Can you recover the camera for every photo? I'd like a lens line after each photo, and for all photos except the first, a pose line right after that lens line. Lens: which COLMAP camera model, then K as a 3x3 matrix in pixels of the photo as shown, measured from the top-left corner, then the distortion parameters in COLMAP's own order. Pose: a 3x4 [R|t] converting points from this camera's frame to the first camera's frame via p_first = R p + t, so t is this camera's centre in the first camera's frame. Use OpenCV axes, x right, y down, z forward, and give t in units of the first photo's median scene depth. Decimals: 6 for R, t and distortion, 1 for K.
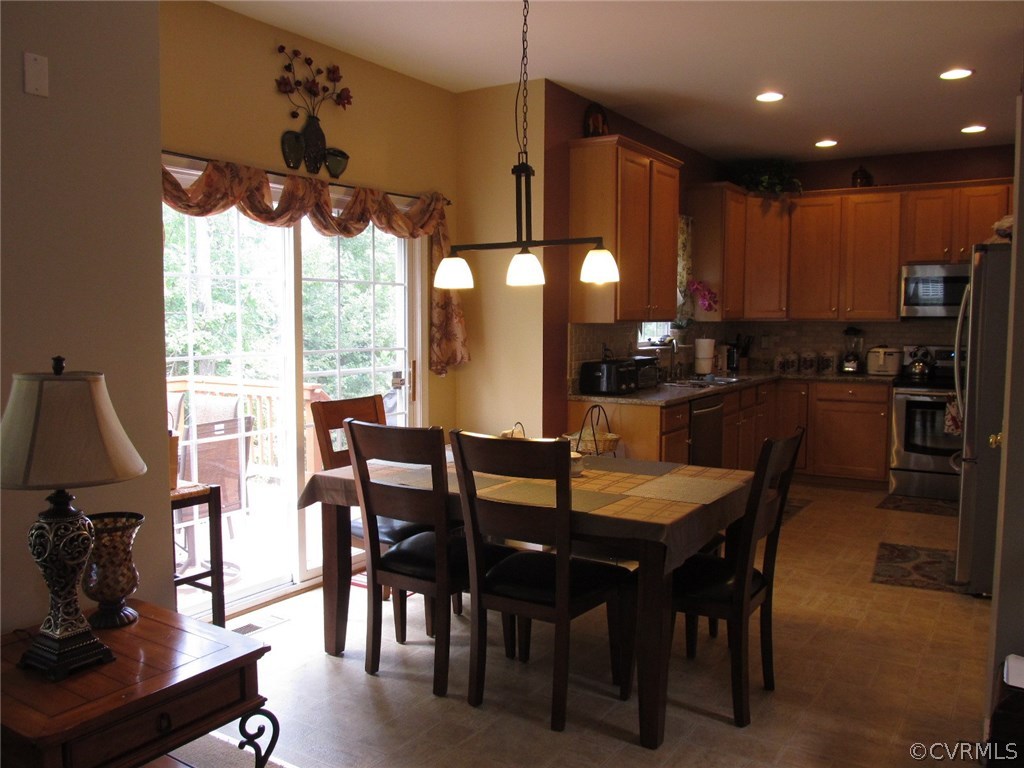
lens RADIAL K [[842.4, 0, 515.4], [0, 842.4, 385.5], [0, 0, 1]] dist [-0.066092, 0.036914]
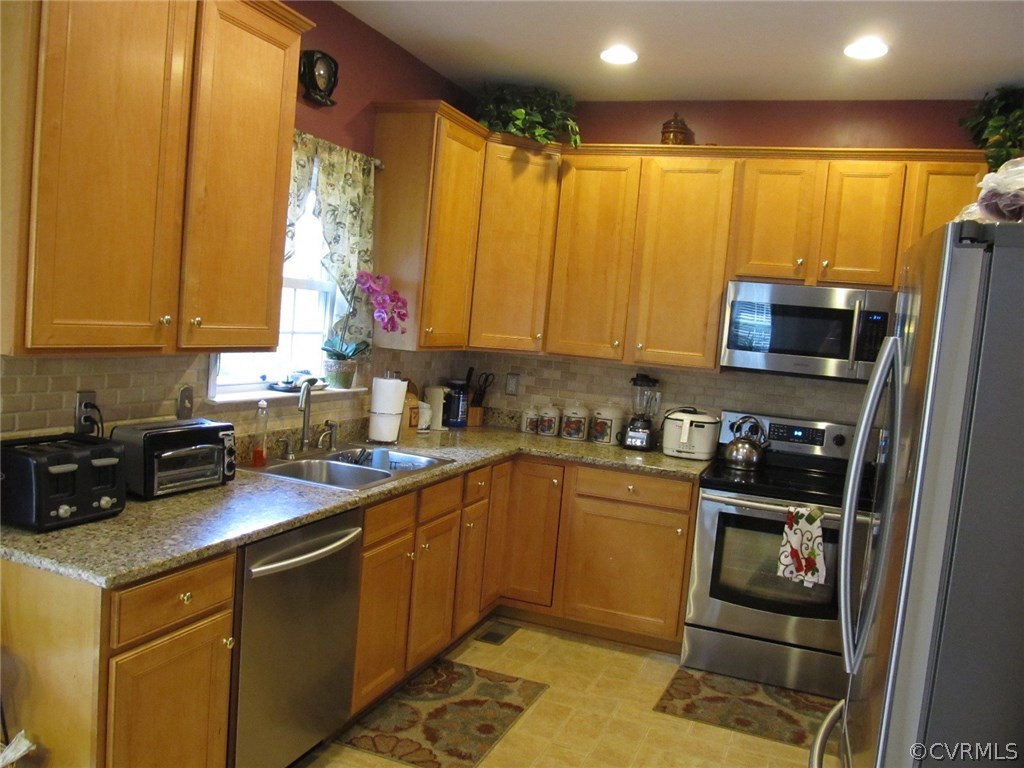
lens RADIAL K [[842.4, 0, 512.9], [0, 842.4, 385.7], [0, 0, 1]] dist [-0.066092, 0.036914]
pose [[0.978151, 0.068751, 0.196201, 0.197429], [-0.069676, 0.997567, -0.002191, -0.055921], [-0.195874, -0.011527, 0.980561, 0.432167]]
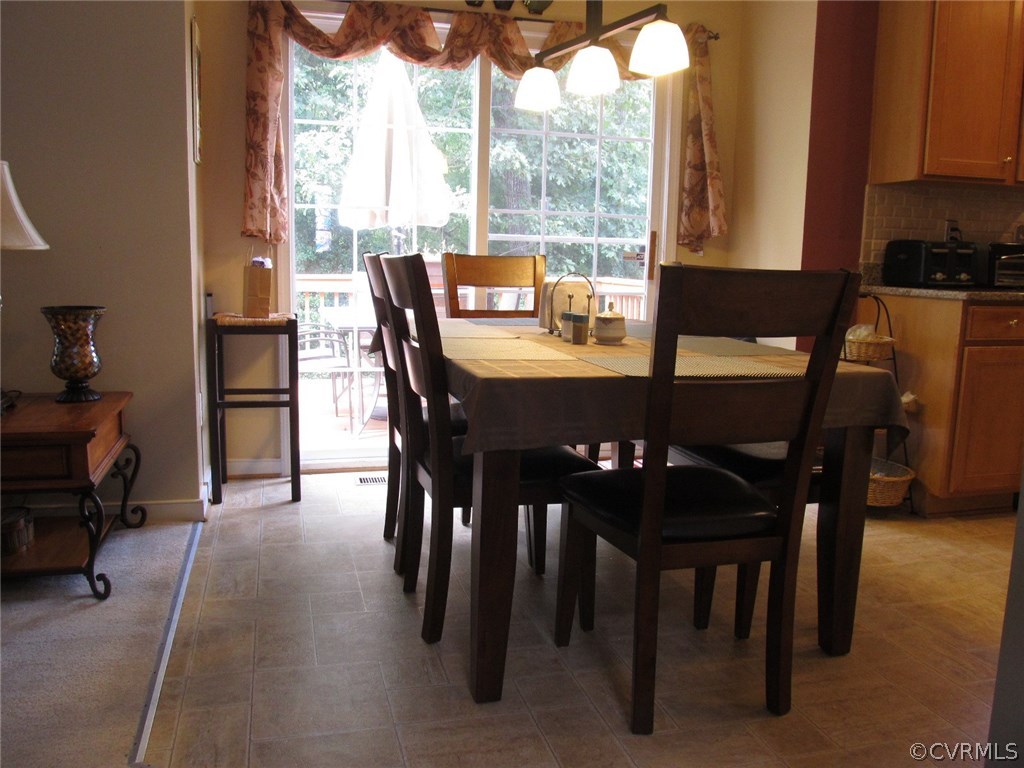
lens RADIAL K [[842.4, 0, 511.8], [0, 842.4, 384.2], [0, 0, 1]] dist [-0.066092, 0.036914]
pose [[0.741138, 0.113829, -0.661633, 0.250617], [-0.074844, 0.993387, 0.087067, 0.042941], [0.667168, -0.015010, 0.744756, 0.200246]]
